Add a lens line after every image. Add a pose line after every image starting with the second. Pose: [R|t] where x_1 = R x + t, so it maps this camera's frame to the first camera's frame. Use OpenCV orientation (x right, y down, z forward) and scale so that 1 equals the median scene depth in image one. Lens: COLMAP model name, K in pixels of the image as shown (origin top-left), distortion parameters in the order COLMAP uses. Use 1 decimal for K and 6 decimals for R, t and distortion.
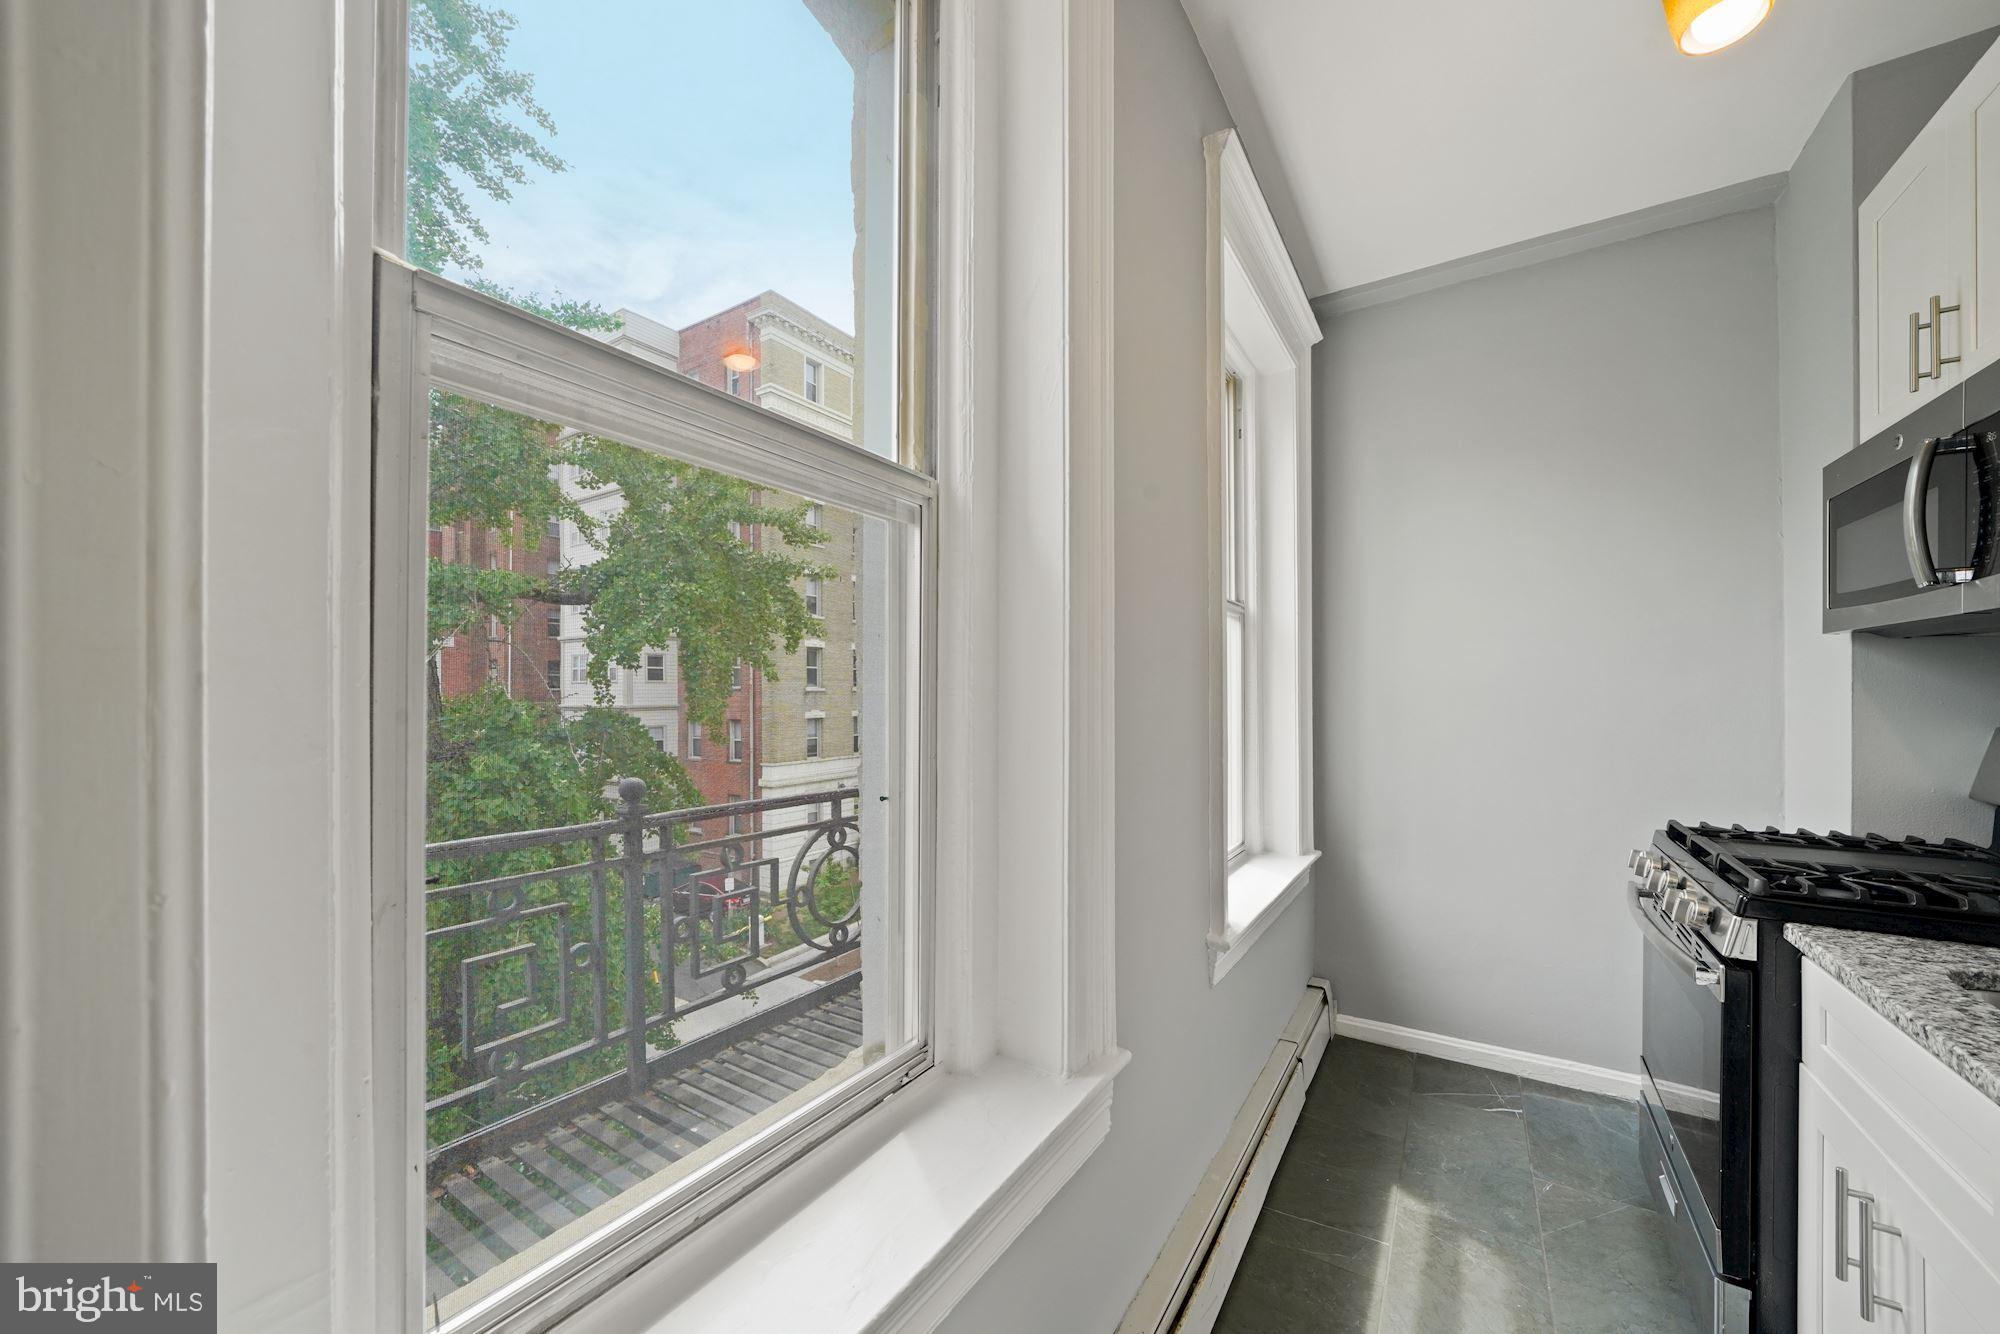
lens RADIAL K [[732.4, 0, 1012.8], [0, 732.4, 687.7], [0, 0, 1]] dist [-0.001583, 0.000117]
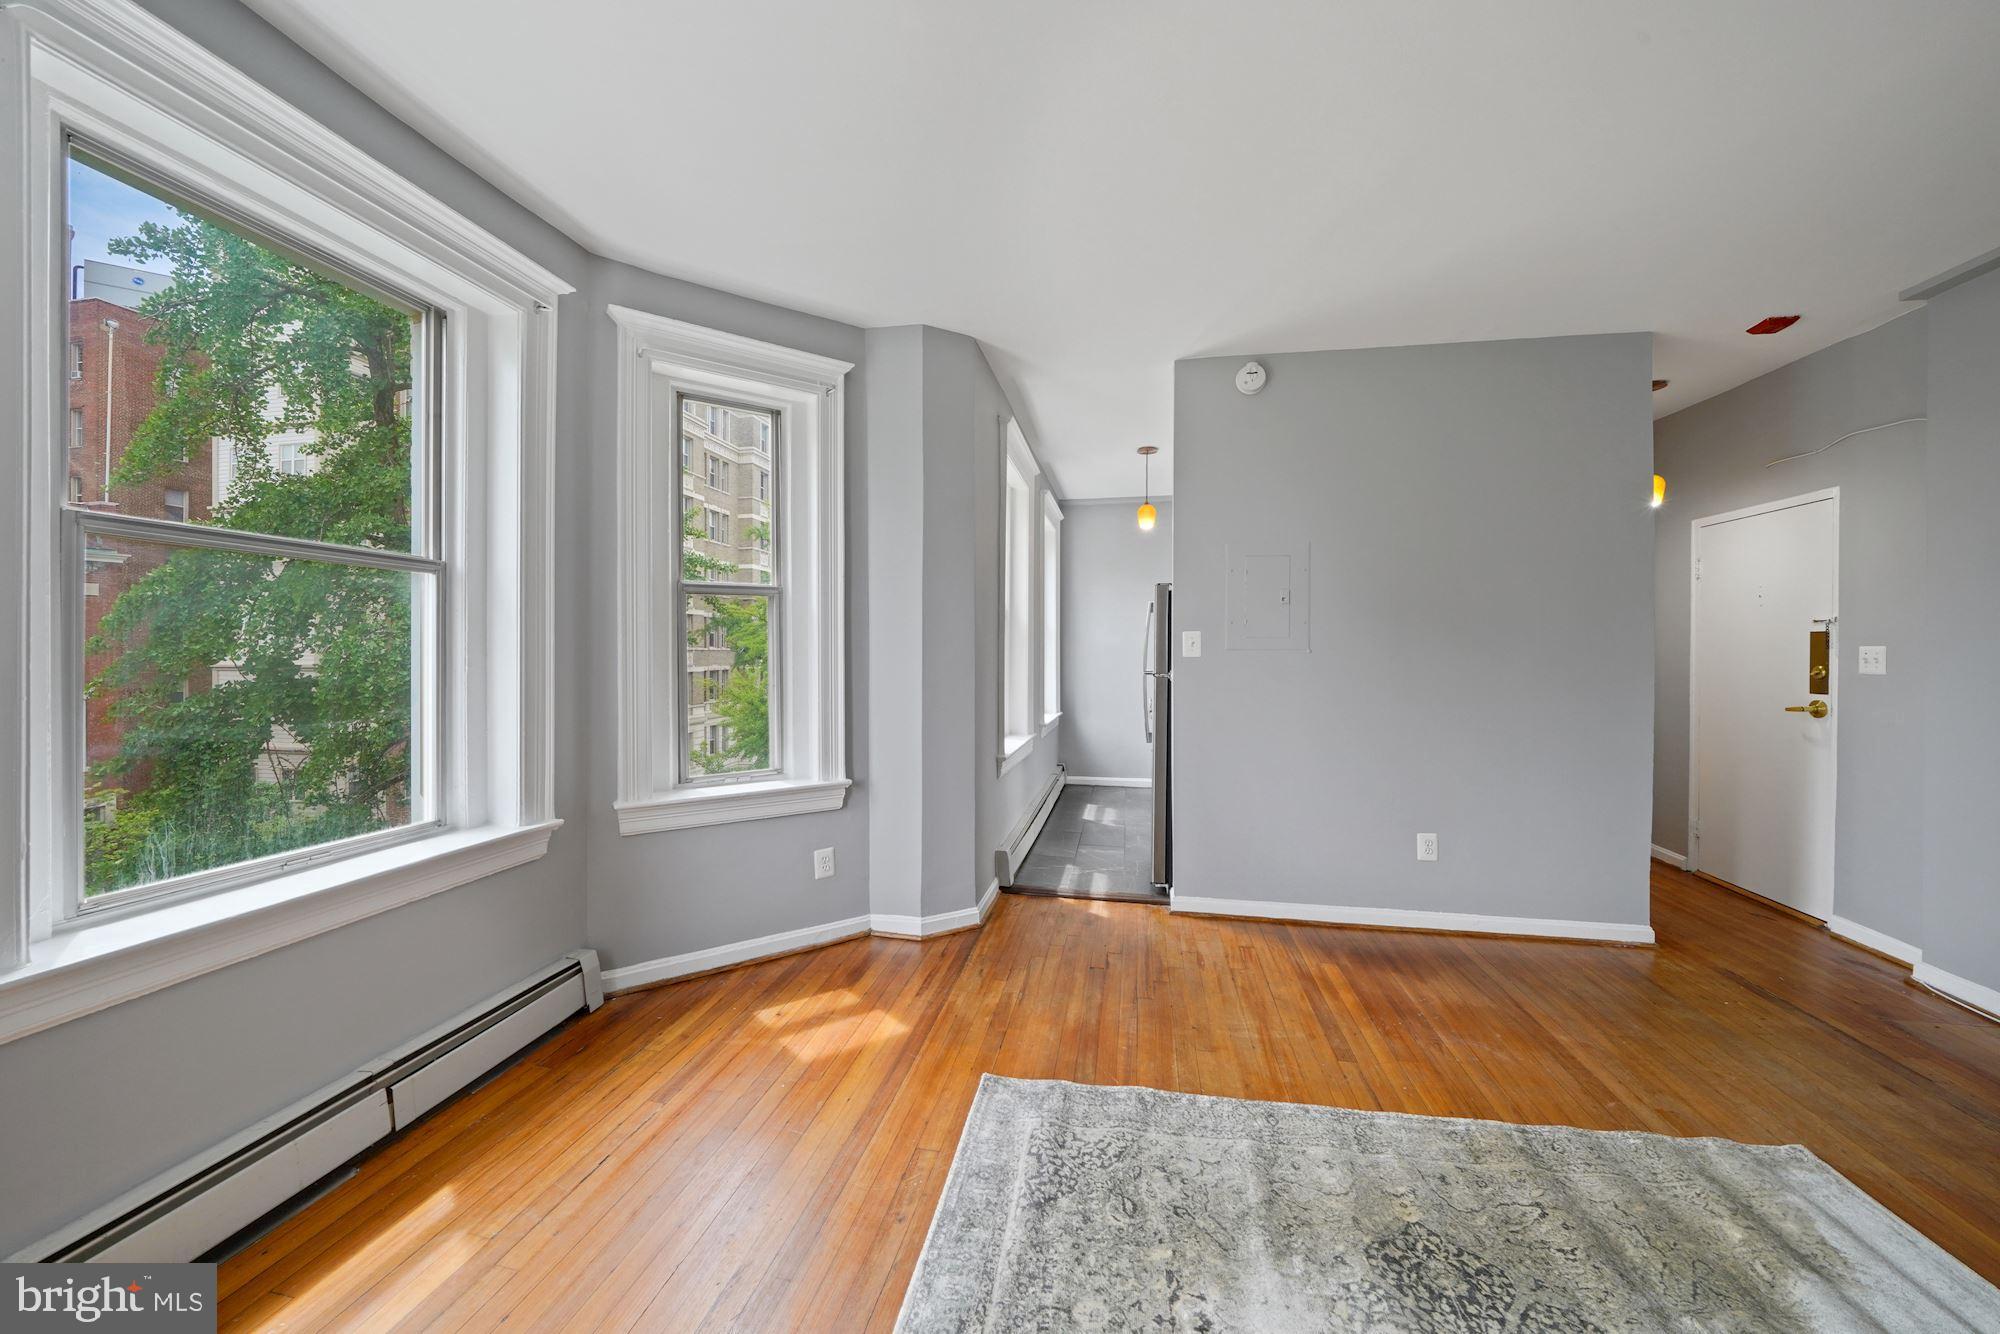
lens RADIAL K [[691.3, 0, 1013.1], [0, 691.3, 654.9], [0, 0, 1]] dist [-0.012832, -0.000073]
pose [[0.929109, -0.001444, 0.369804, -0.991816], [-0.001635, 0.999967, 0.008011, 0.002149], [-0.369803, -0.008048, 0.929075, -1.850917]]
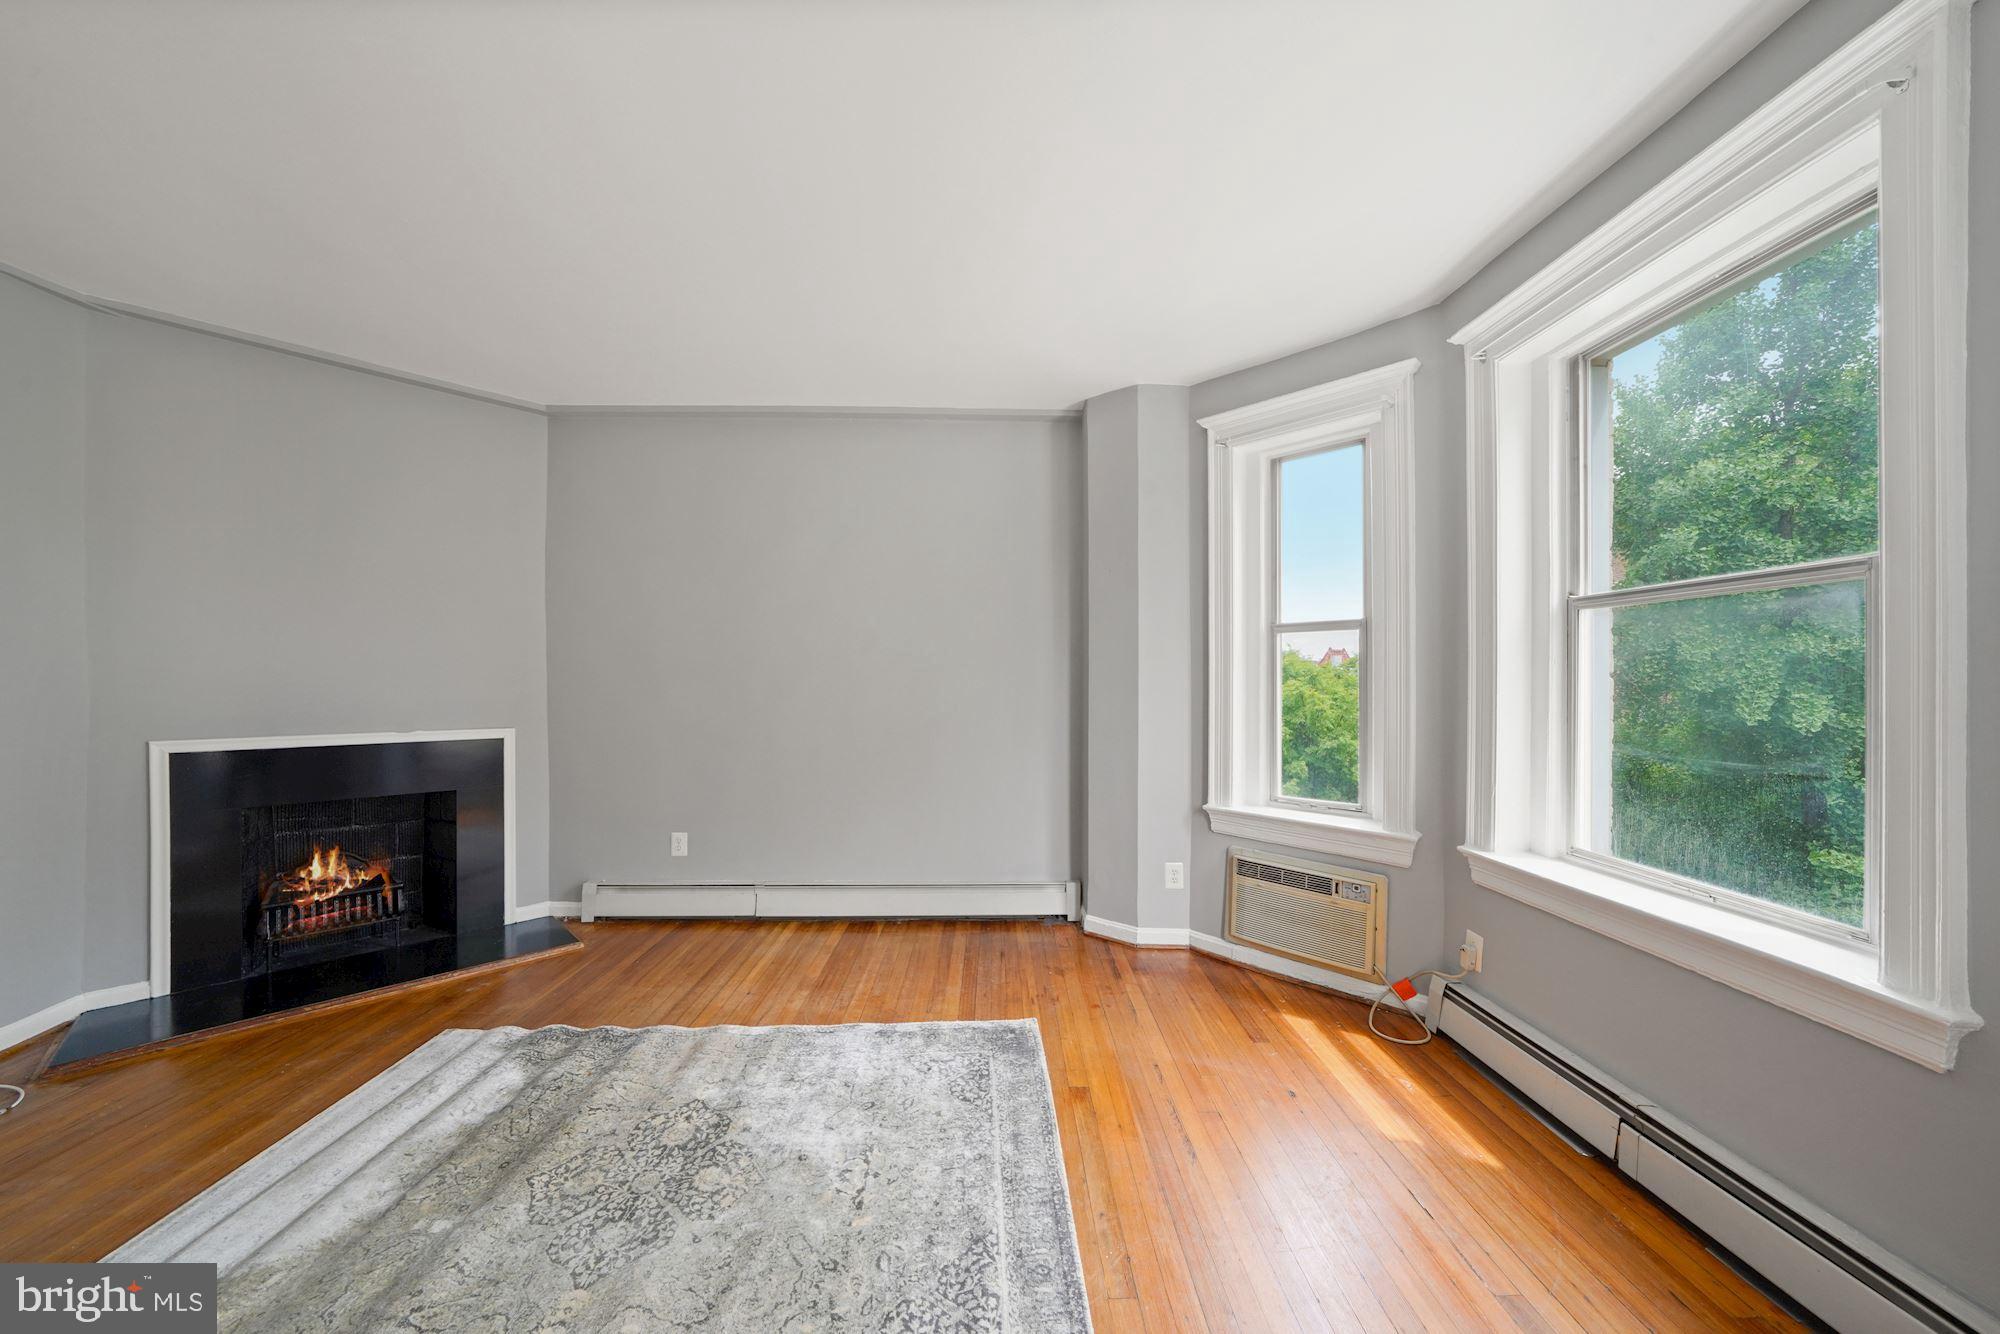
lens RADIAL K [[692.8, 0, 1013.1], [0, 692.8, 655.9], [0, 0, 1]] dist [-0.012493, 0.000242]
pose [[-0.831172, -0.027329, -0.555344, -0.136652], [-0.003361, 0.999020, -0.044133, 0.006807], [0.556006, -0.034816, -0.830449, -0.210521]]
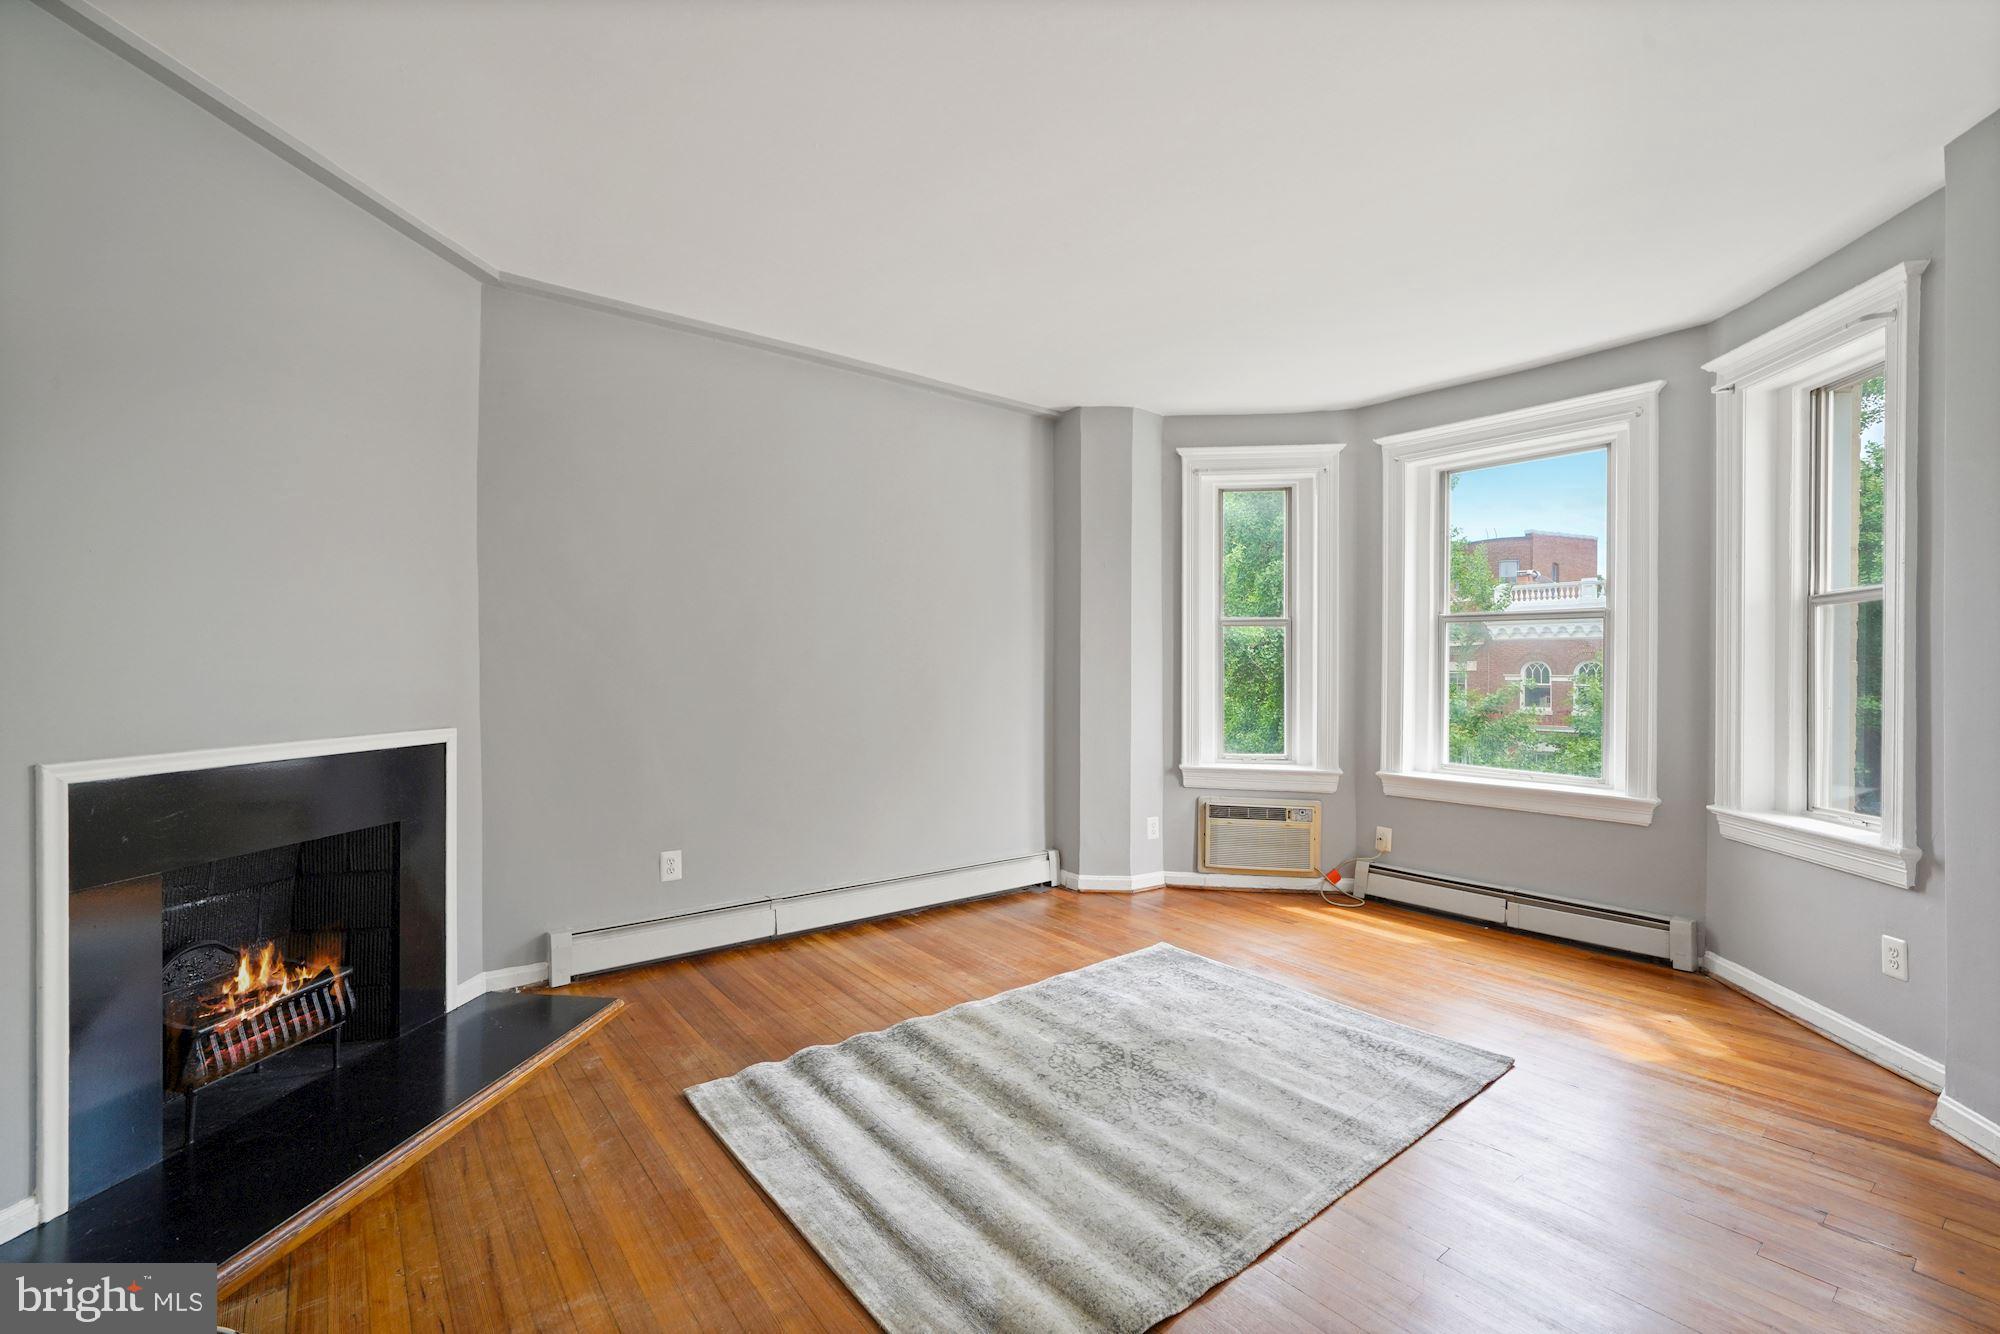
lens RADIAL K [[868.9, 0, 1017.2], [0, 868.9, 669.6], [0, 0, 1]] dist [0.006275, 0.000076]
pose [[-0.327115, -0.001318, -0.944984, 1.246688], [-0.002395, 0.999997, -0.000566, 0.015975], [0.944981, 0.002078, -0.327117, -1.074357]]
